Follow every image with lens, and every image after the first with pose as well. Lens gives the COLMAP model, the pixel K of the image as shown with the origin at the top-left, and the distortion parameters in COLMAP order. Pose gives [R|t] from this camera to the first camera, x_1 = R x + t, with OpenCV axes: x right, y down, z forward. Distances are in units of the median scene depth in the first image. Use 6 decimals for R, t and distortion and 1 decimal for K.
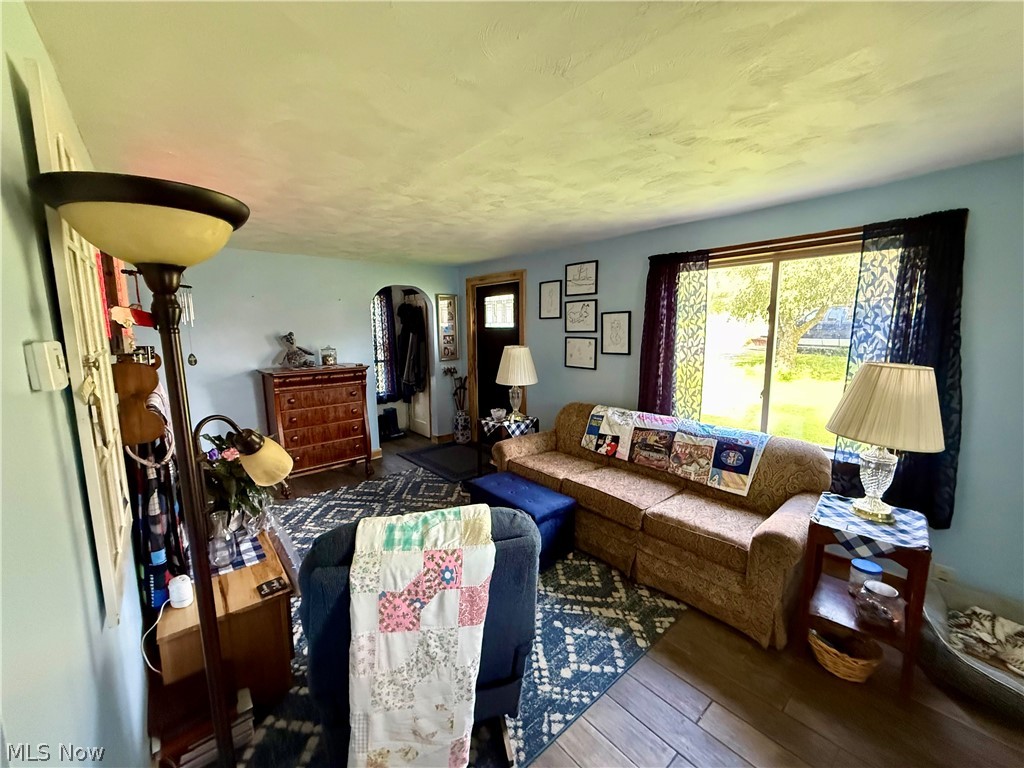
lens RADIAL K [[406.2, 0, 509.2], [0, 406.2, 382.7], [0, 0, 1]] dist [-0.002324, -0.000520]
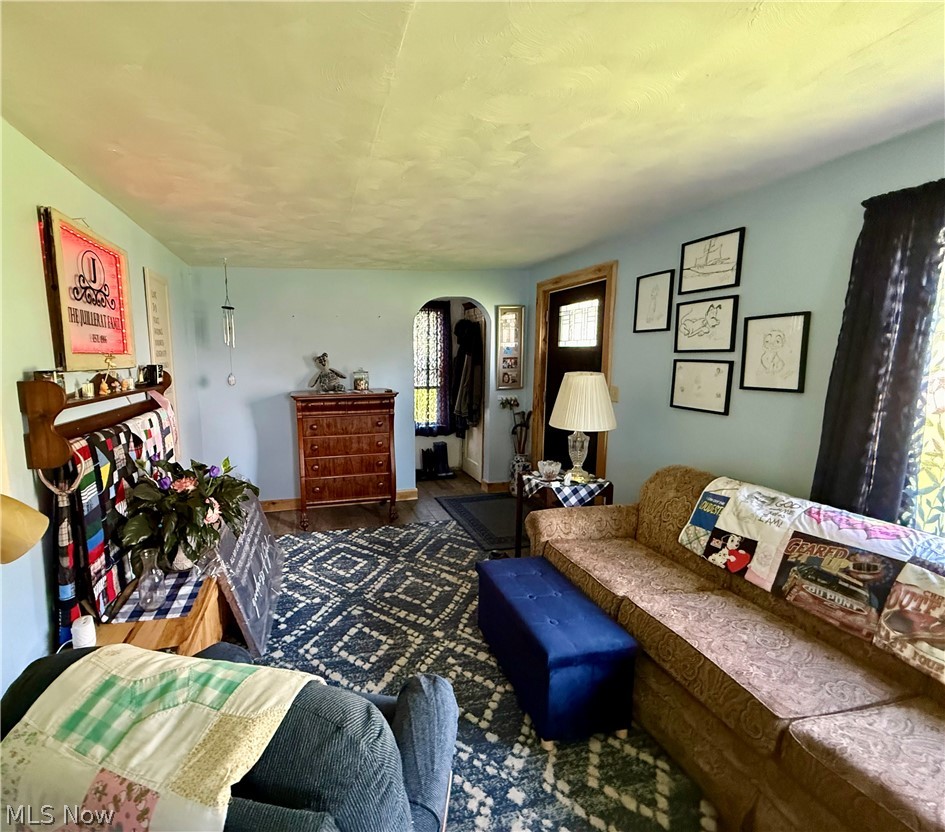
lens RADIAL K [[434.9, 0, 396.2], [0, 434.9, 414.3], [0, 0, 1]] dist [0.000431, 0.000108]
pose [[0.869606, 0.066660, -0.489225, 0.112374], [-0.062888, 0.997728, 0.024162, -0.019987], [0.489725, 0.009756, 0.871823, 0.227974]]
